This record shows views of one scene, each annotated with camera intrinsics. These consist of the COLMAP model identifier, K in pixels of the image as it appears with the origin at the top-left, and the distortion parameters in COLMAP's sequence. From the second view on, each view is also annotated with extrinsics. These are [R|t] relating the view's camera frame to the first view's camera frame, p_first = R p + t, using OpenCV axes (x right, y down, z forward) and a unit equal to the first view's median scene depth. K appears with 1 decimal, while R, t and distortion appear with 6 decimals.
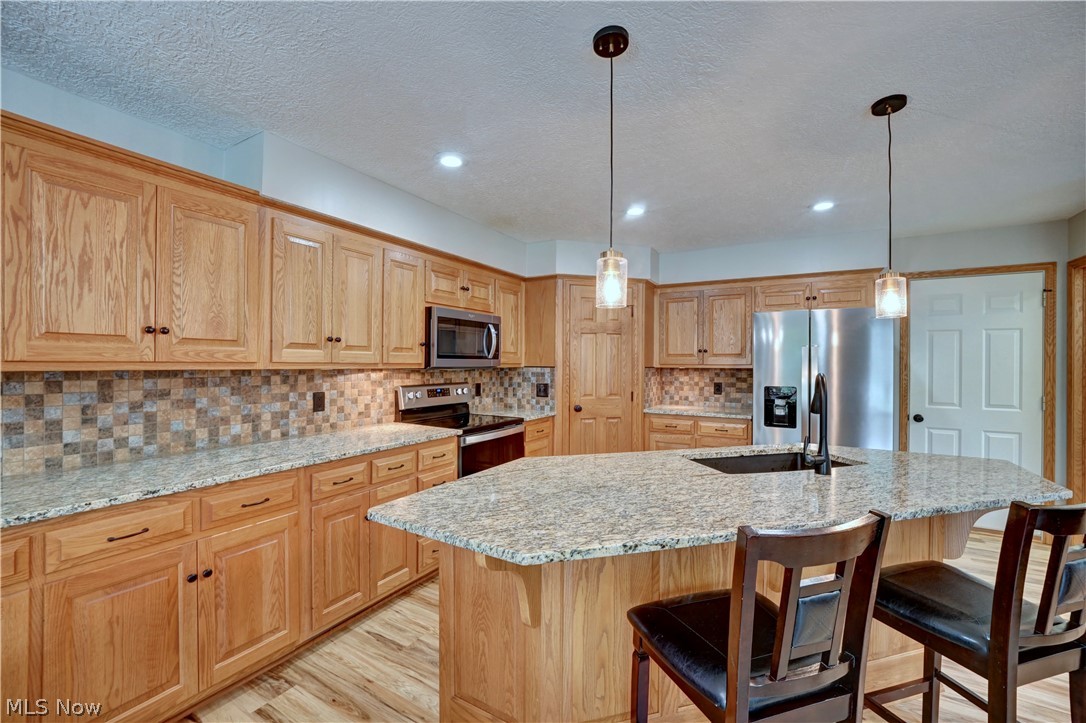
lens RADIAL K [[437.2, 0, 545.7], [0, 437.2, 362.1], [0, 0, 1]] dist [-0.022455, 0.004124]
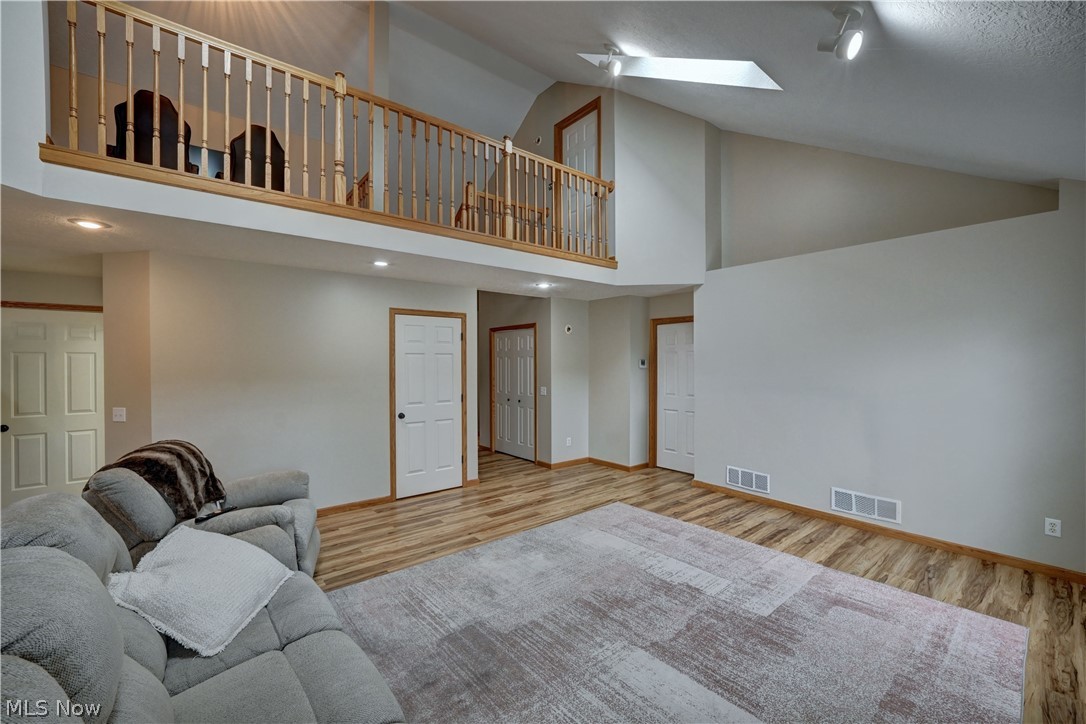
lens RADIAL K [[437.2, 0, 544.9], [0, 437.2, 364.4], [0, 0, 1]] dist [-0.022455, 0.004124]
pose [[0.353538, -0.011630, 0.935348, 0.428208], [0.003913, 0.999932, 0.010954, -0.064859], [-0.935412, -0.000213, 0.353560, -1.049574]]
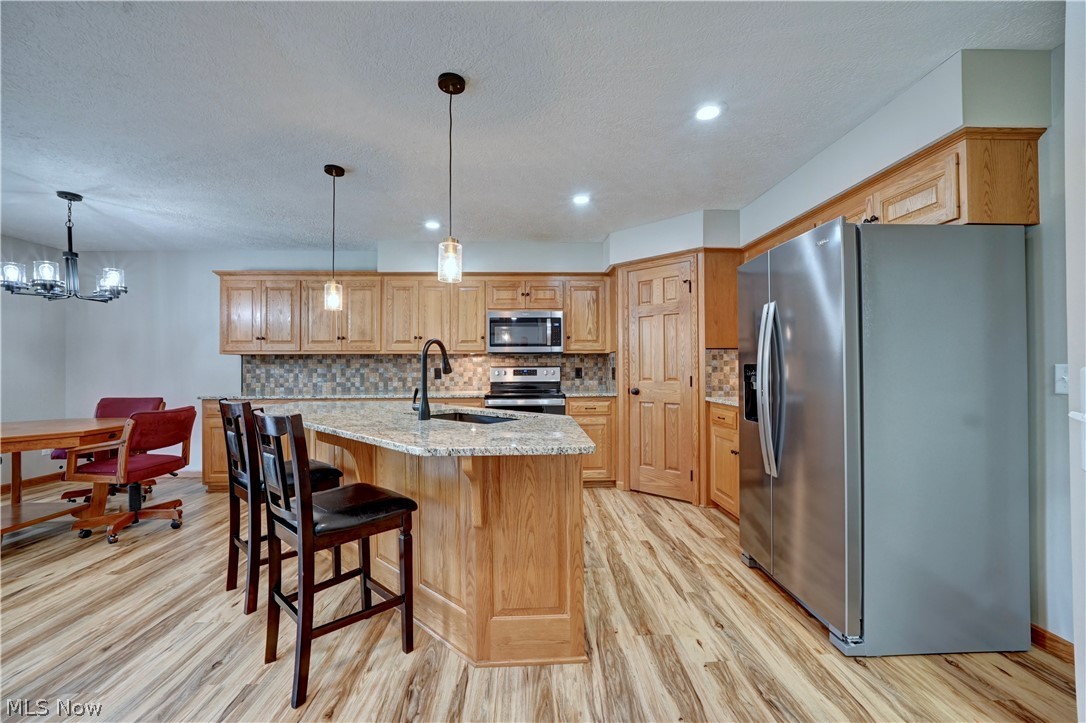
lens RADIAL K [[437.2, 0, 543.2], [0, 437.2, 361.5], [0, 0, 1]] dist [-0.022455, 0.004124]
pose [[0.534775, -0.019735, -0.844764, 1.231201], [0.009882, 0.999805, -0.017101, 0.077966], [0.844937, 0.000798, 0.534866, 0.416105]]
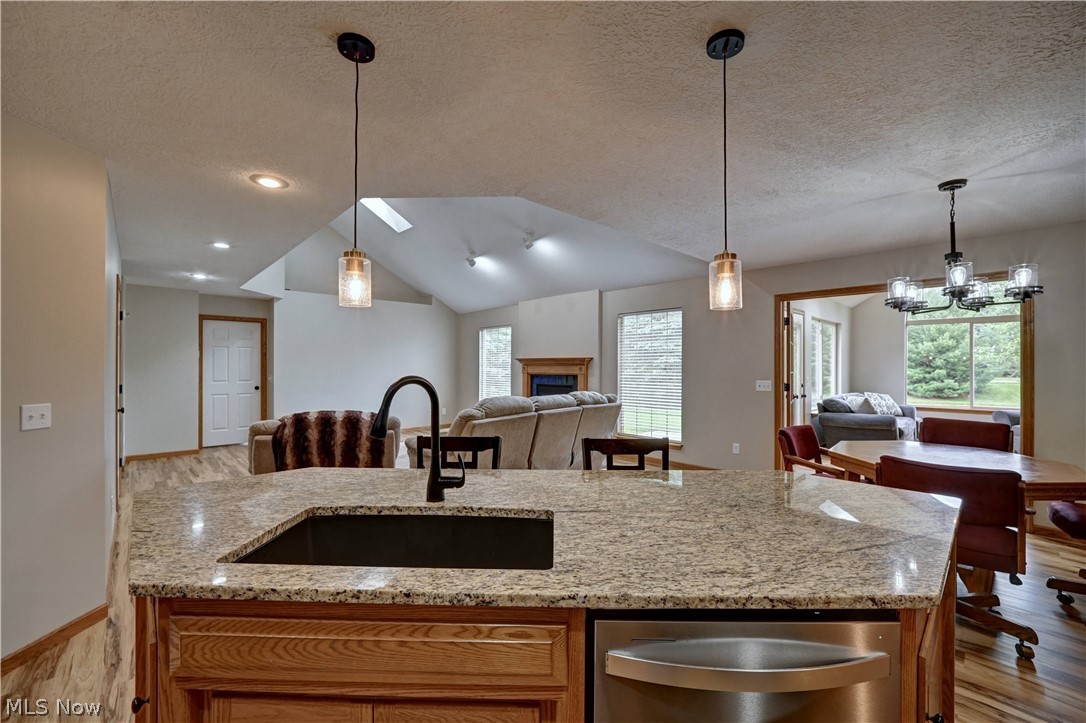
lens RADIAL K [[437.2, 0, 542.9], [0, 437.2, 363.2], [0, 0, 1]] dist [-0.022455, 0.004124]
pose [[-0.958953, -0.007171, 0.283473, 0.147494], [-0.008330, 0.999961, -0.002884, 0.003143], [-0.283441, -0.005127, -0.958976, 1.143971]]
